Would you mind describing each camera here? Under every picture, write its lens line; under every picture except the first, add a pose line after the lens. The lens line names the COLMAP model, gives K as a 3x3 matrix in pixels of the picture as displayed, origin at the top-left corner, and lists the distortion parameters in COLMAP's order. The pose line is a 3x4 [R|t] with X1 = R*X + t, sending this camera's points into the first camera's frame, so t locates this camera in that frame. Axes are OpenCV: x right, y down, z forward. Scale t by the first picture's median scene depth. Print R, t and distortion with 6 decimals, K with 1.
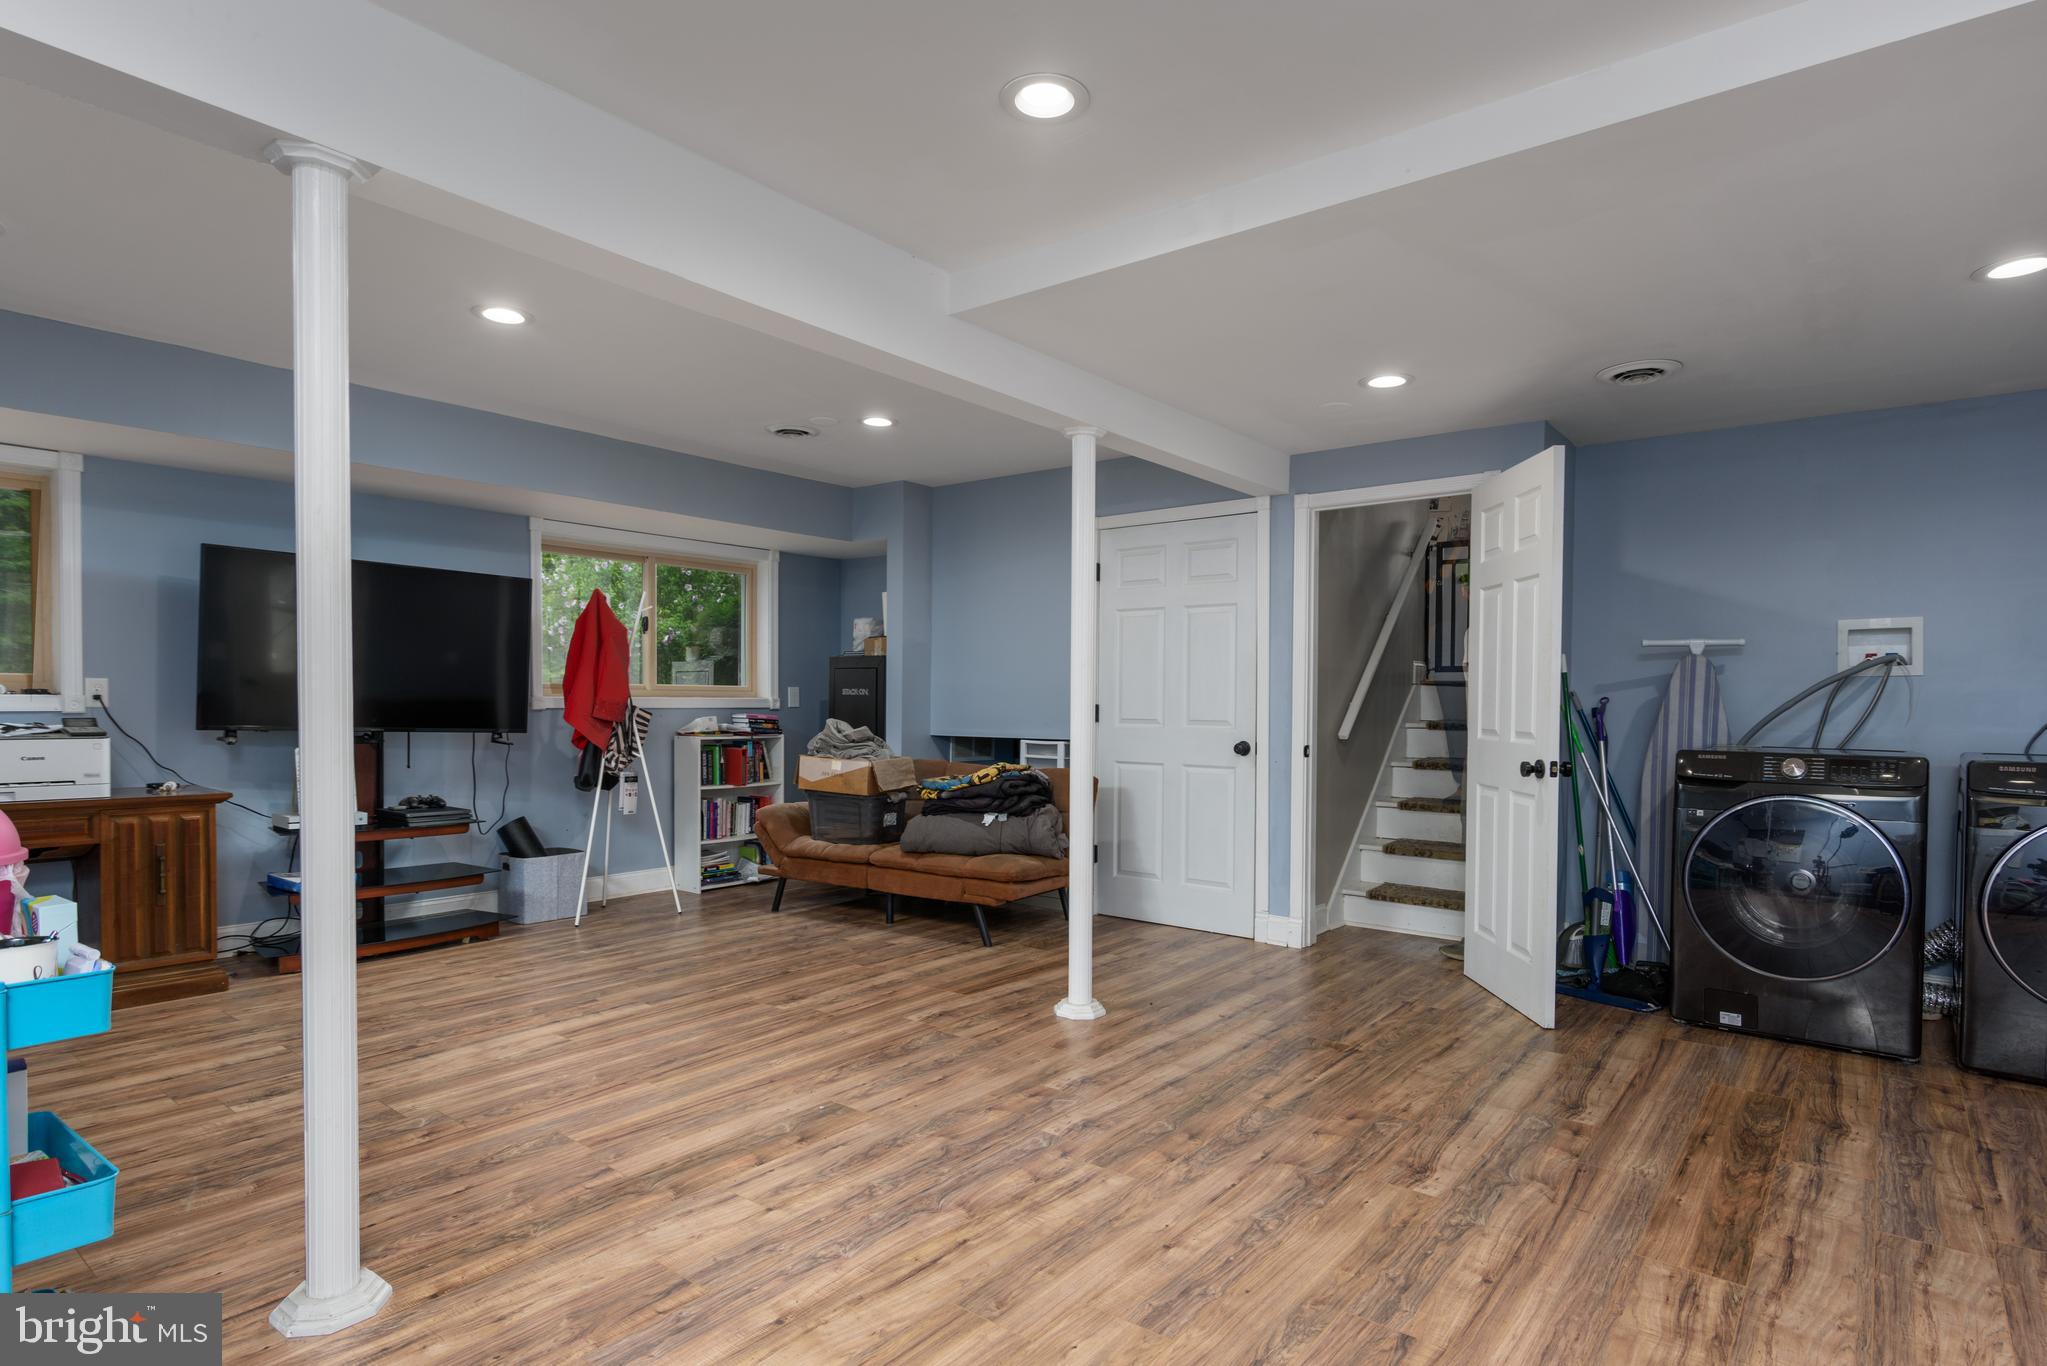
lens RADIAL K [[1058.9, 0, 1021.9], [0, 1058.9, 707.5], [0, 0, 1]] dist [-0.000091, -0.000022]
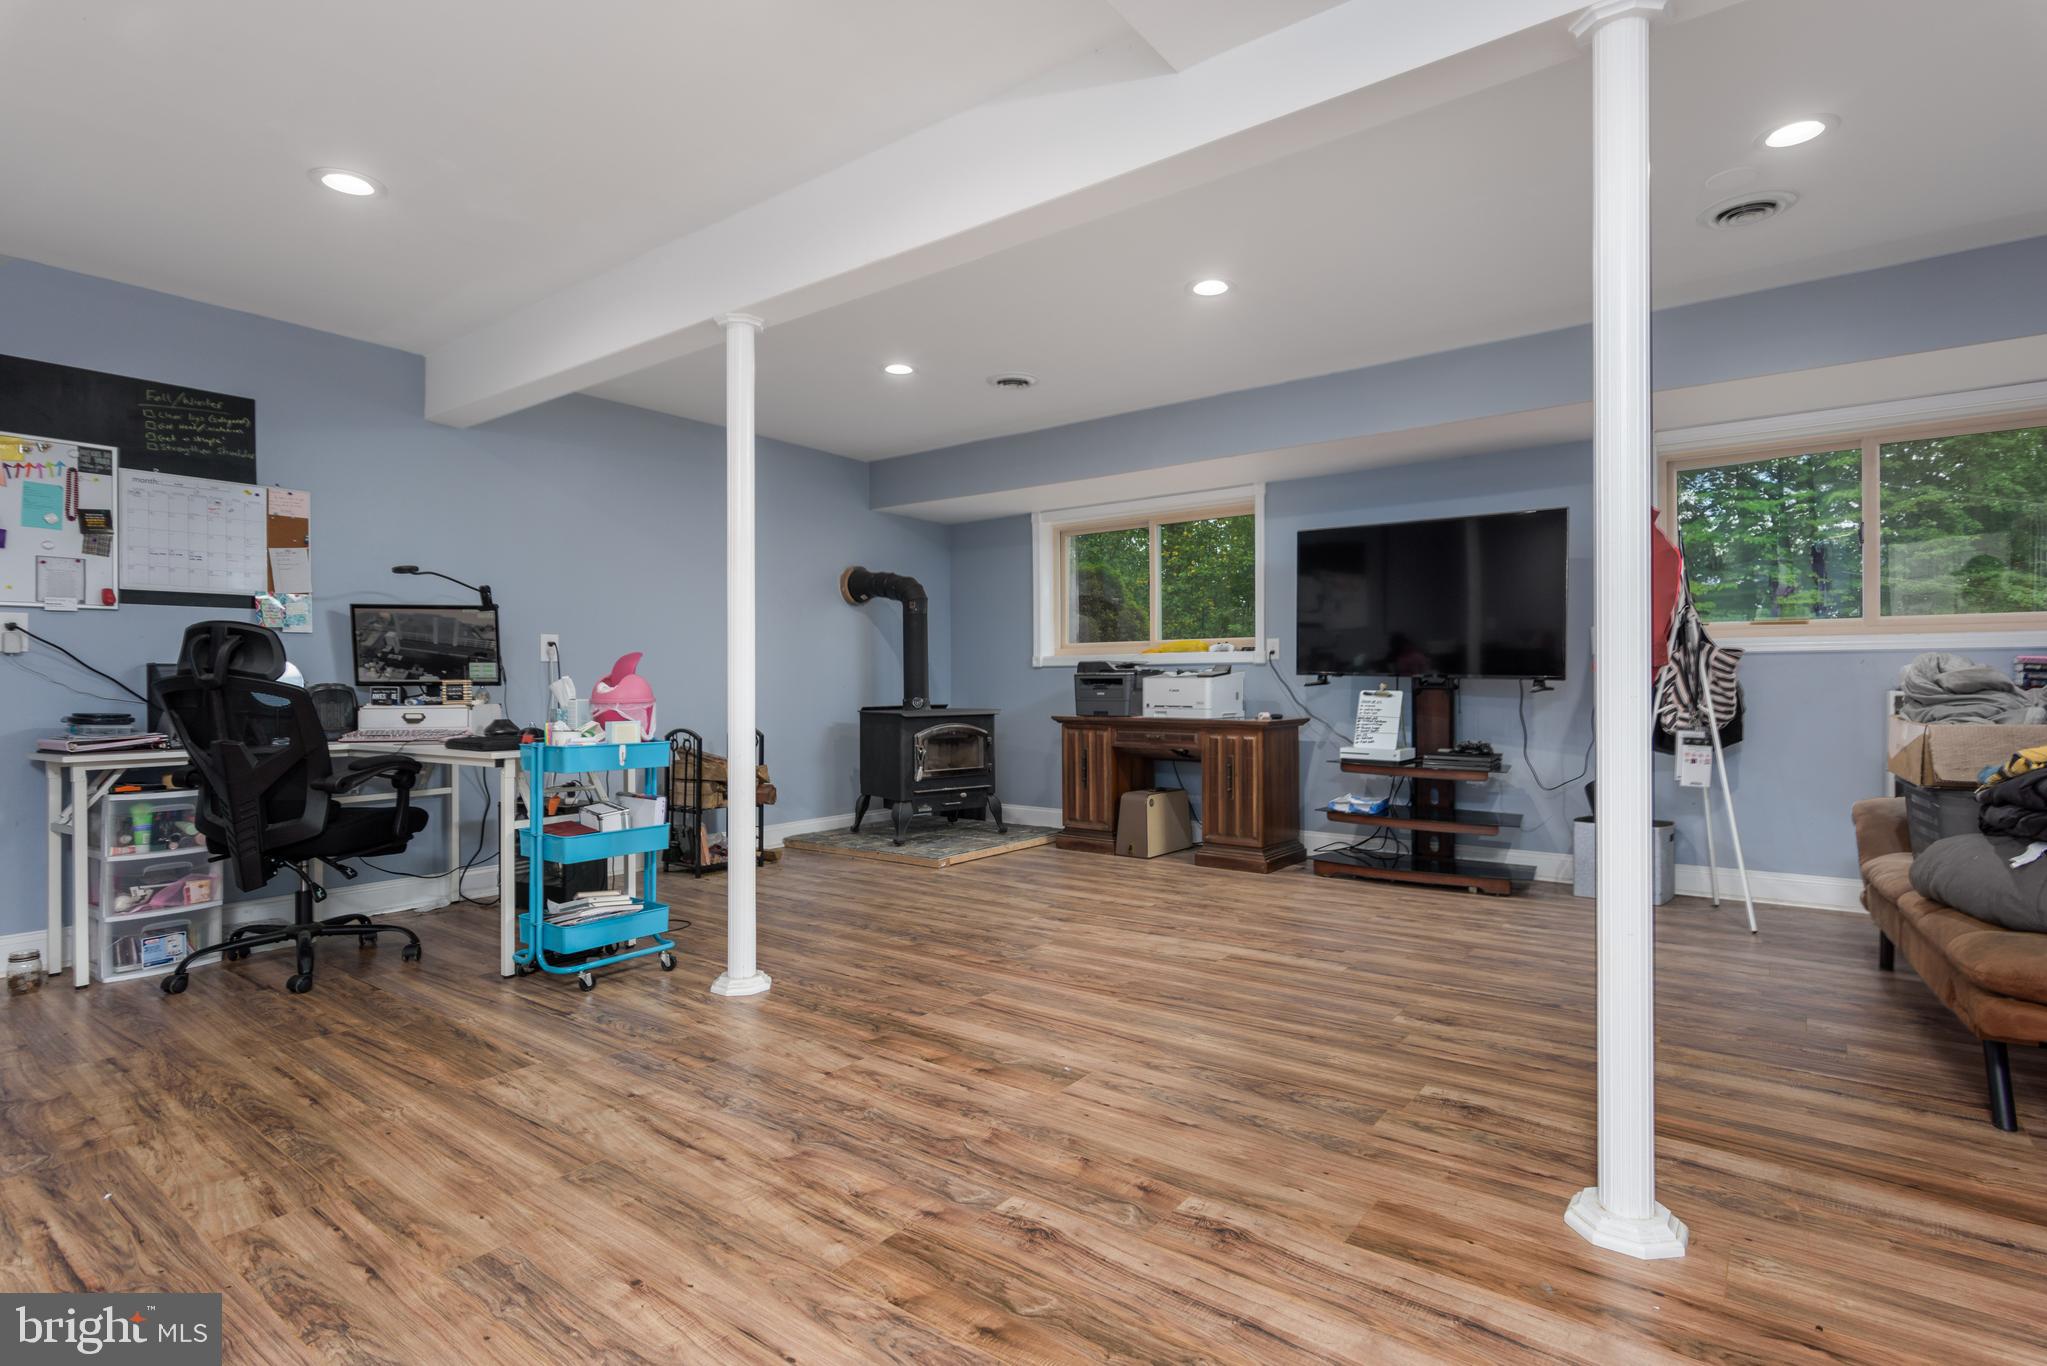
lens RADIAL K [[992.9, 0, 1019.7], [0, 992.9, 691.7], [0, 0, 1]] dist [-0.000676, -0.001011]
pose [[0.040684, 0.003827, -0.999165, 0.603885], [-0.002181, 0.999991, 0.003742, 0.054108], [0.999170, 0.002027, 0.040692, 0.870629]]
